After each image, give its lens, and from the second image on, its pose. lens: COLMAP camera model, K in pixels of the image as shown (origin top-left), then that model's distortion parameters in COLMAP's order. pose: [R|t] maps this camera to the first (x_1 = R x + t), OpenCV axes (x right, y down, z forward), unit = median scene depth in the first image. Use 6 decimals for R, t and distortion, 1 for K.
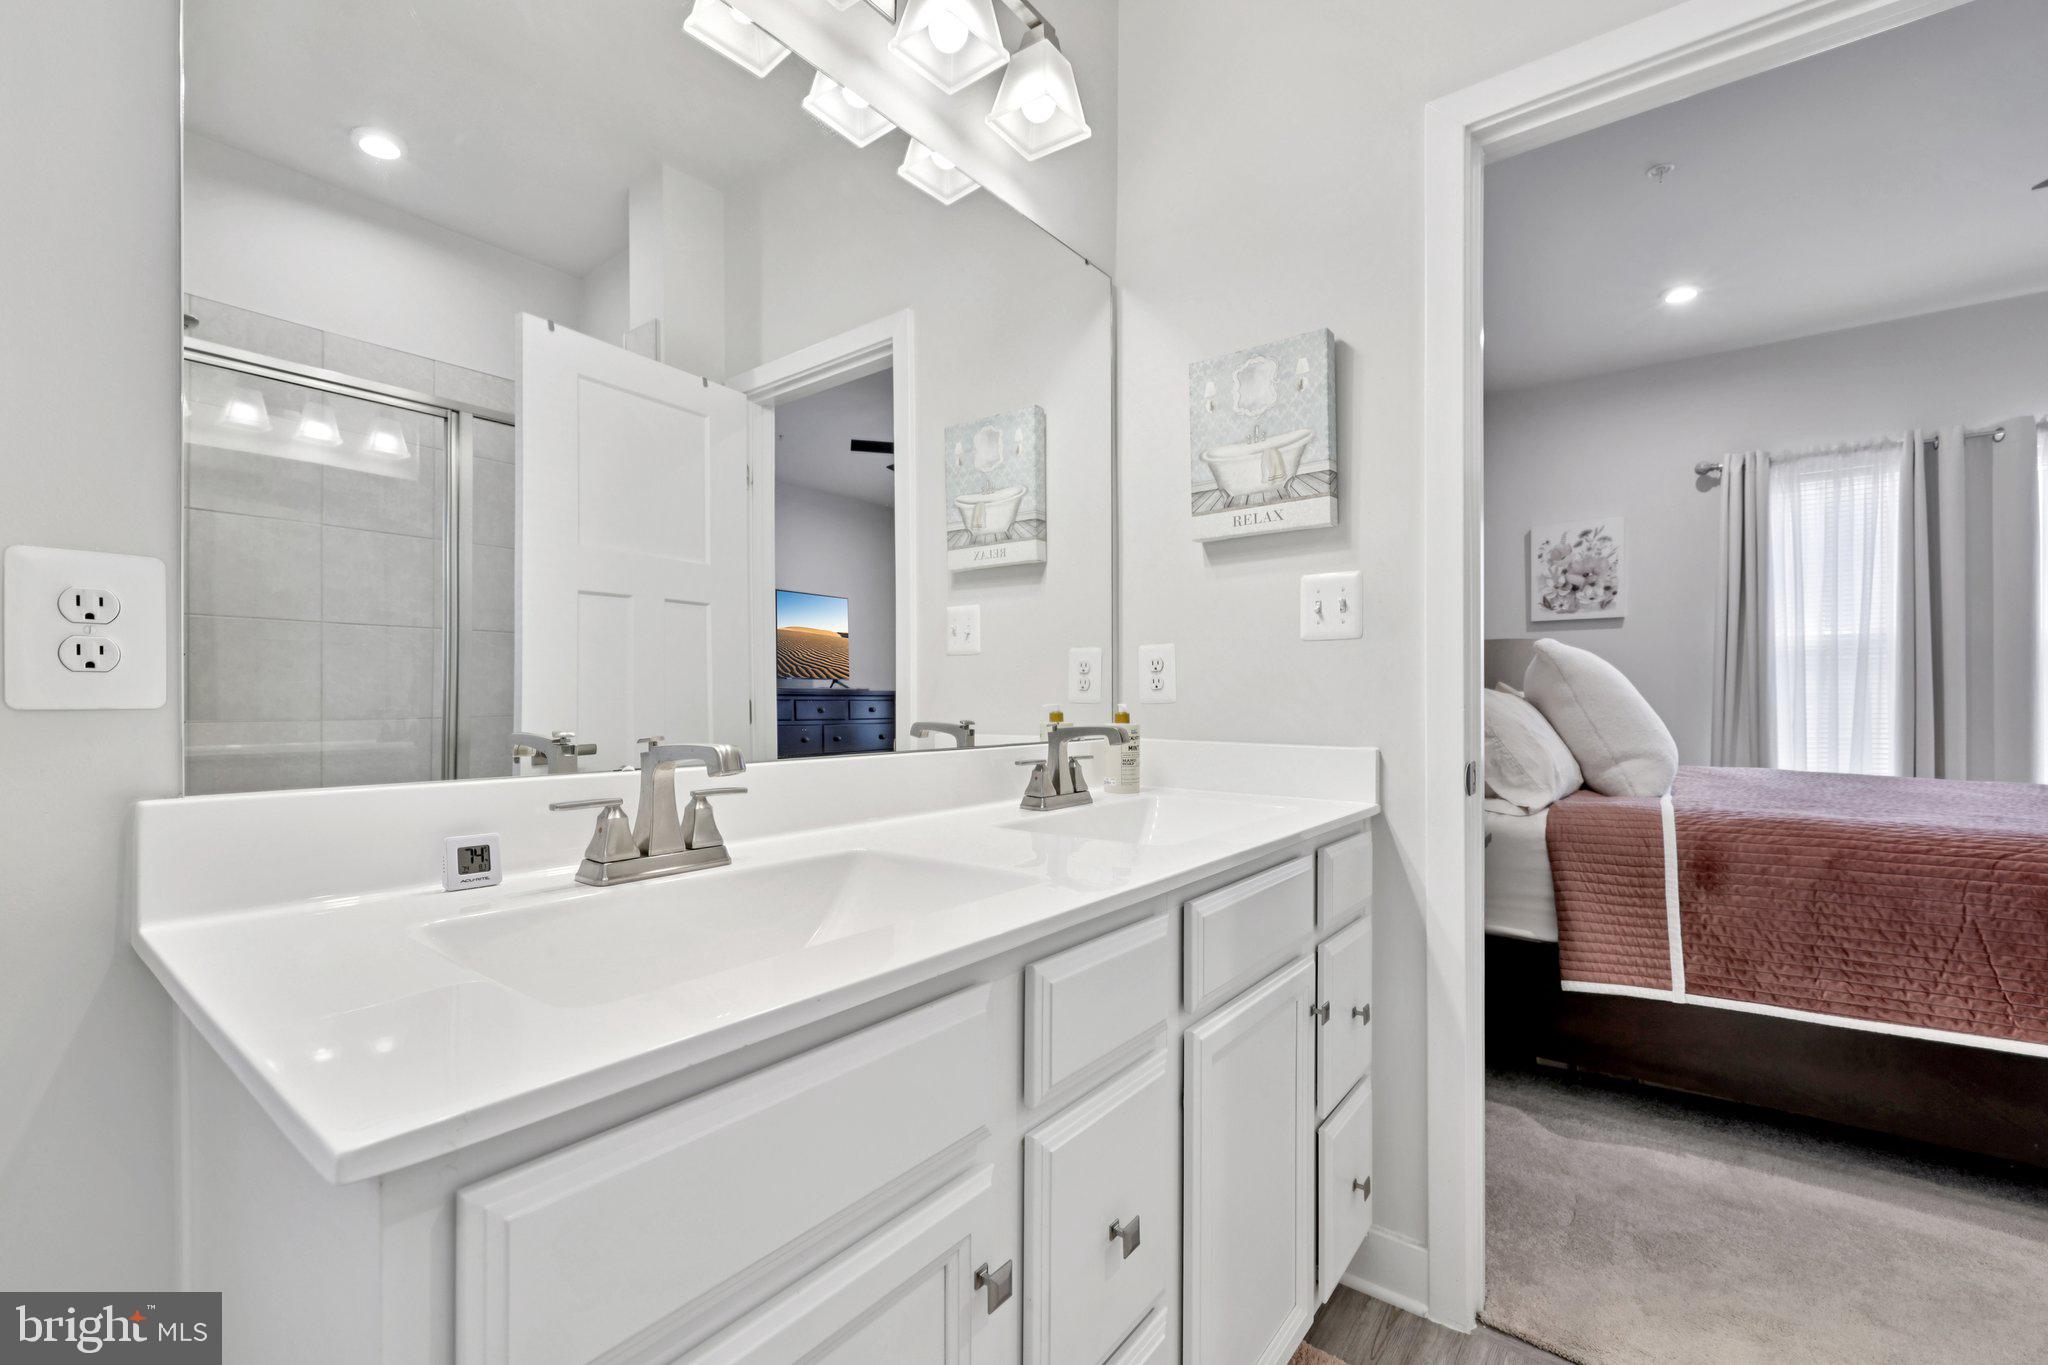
lens RADIAL K [[873.5, 0, 1014.6], [0, 873.5, 691.9], [0, 0, 1]] dist [0.000599, -0.000009]
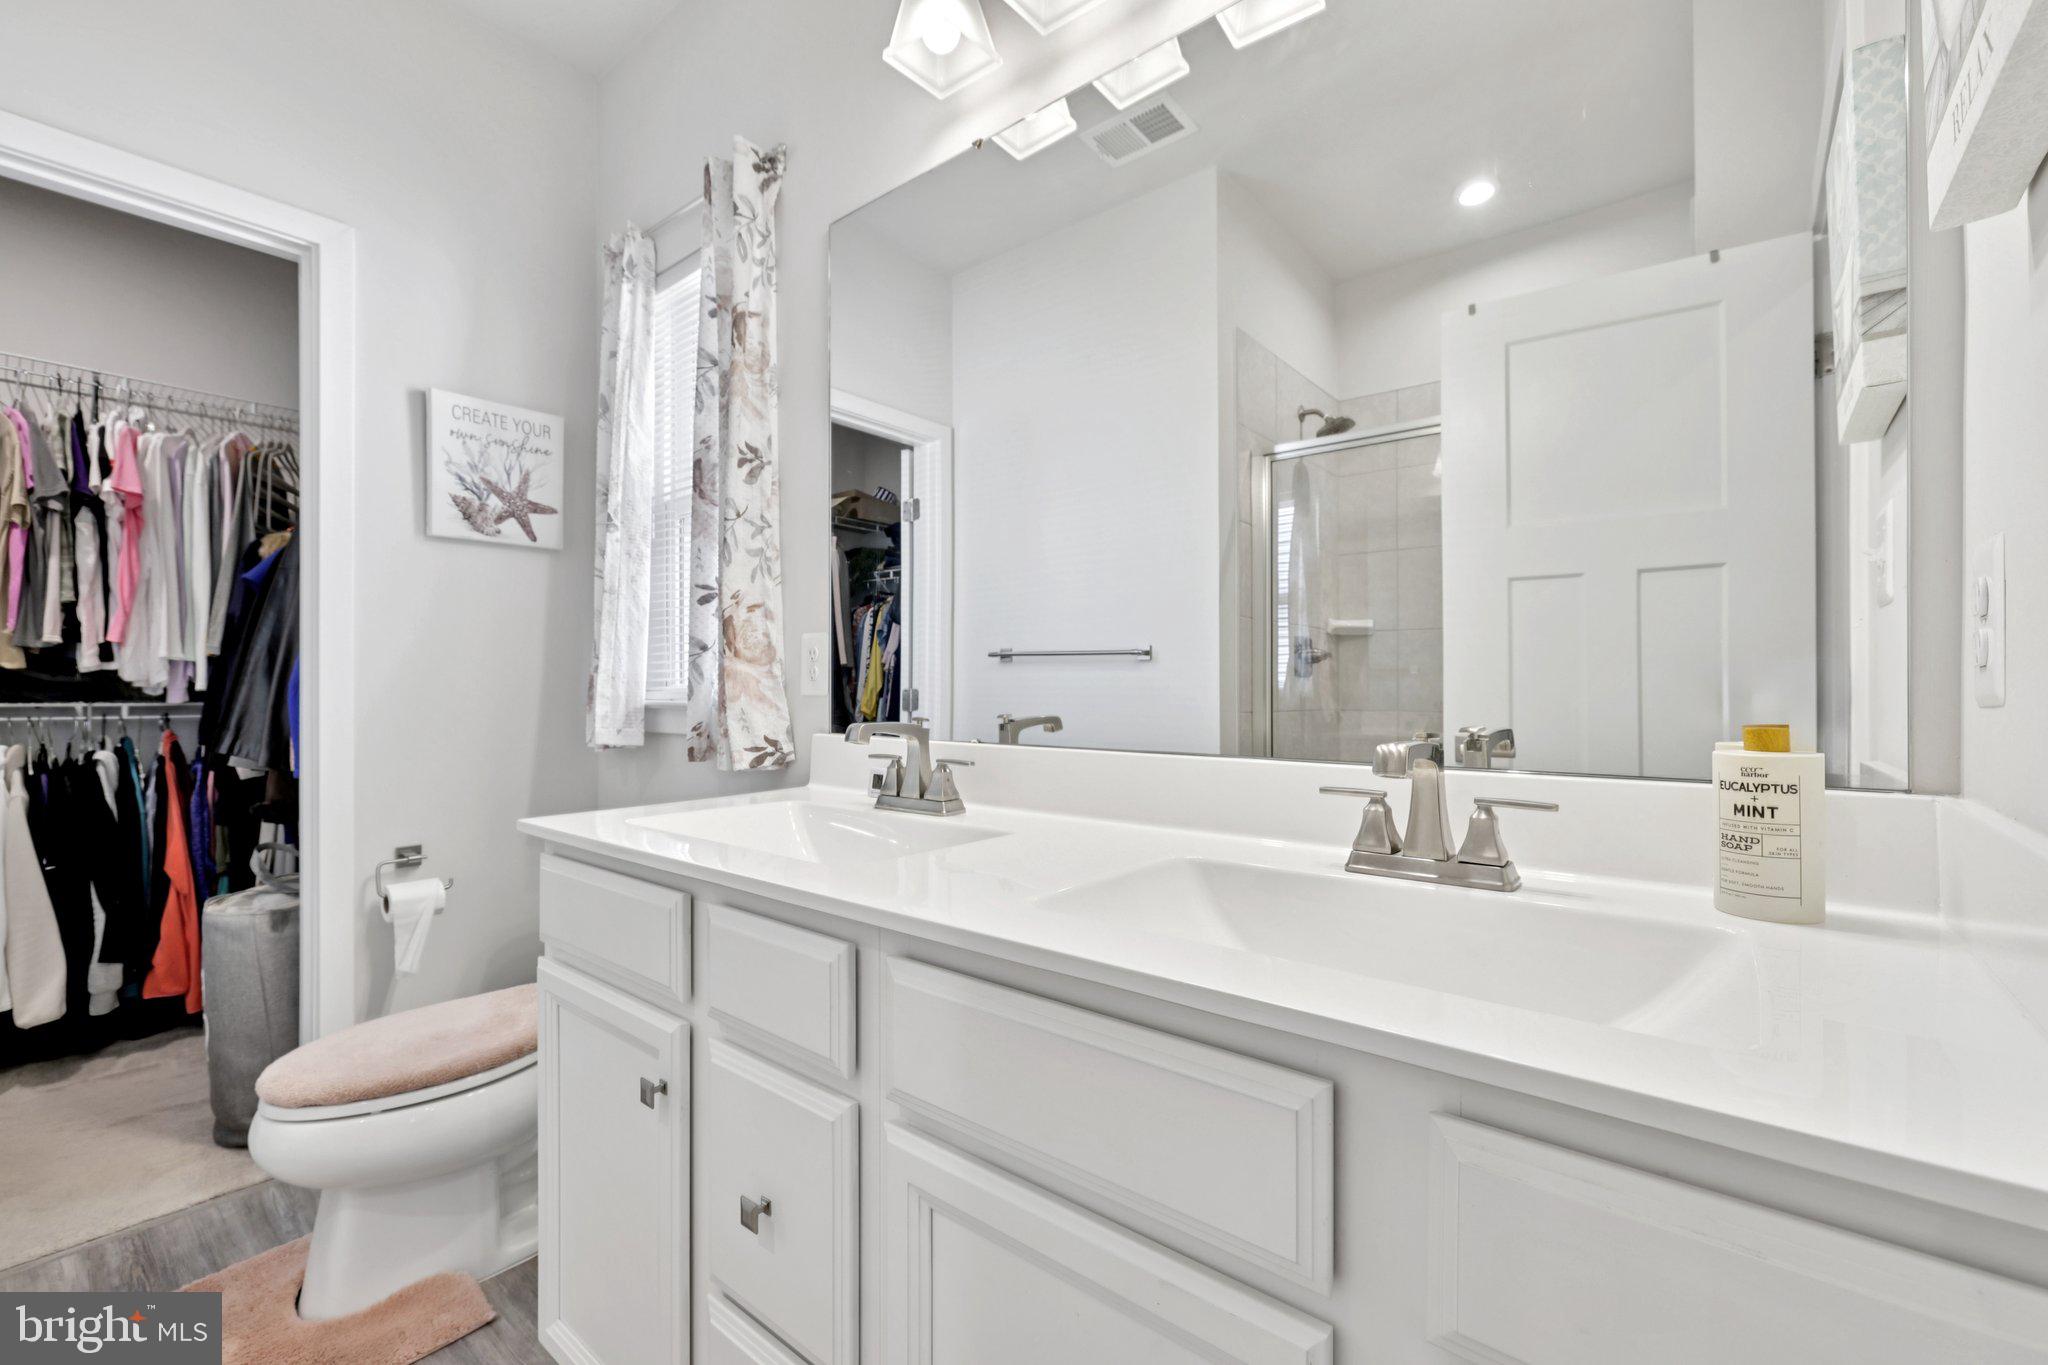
lens RADIAL K [[850.7, 0, 1029.4], [0, 850.7, 688.0], [0, 0, 1]] dist [-0.001418, 0.000055]
pose [[-0.009633, 0.003194, -0.999948, 0.547326], [0.007379, 0.999968, 0.003123, -0.000154], [0.999926, -0.007348, -0.009656, 0.650506]]
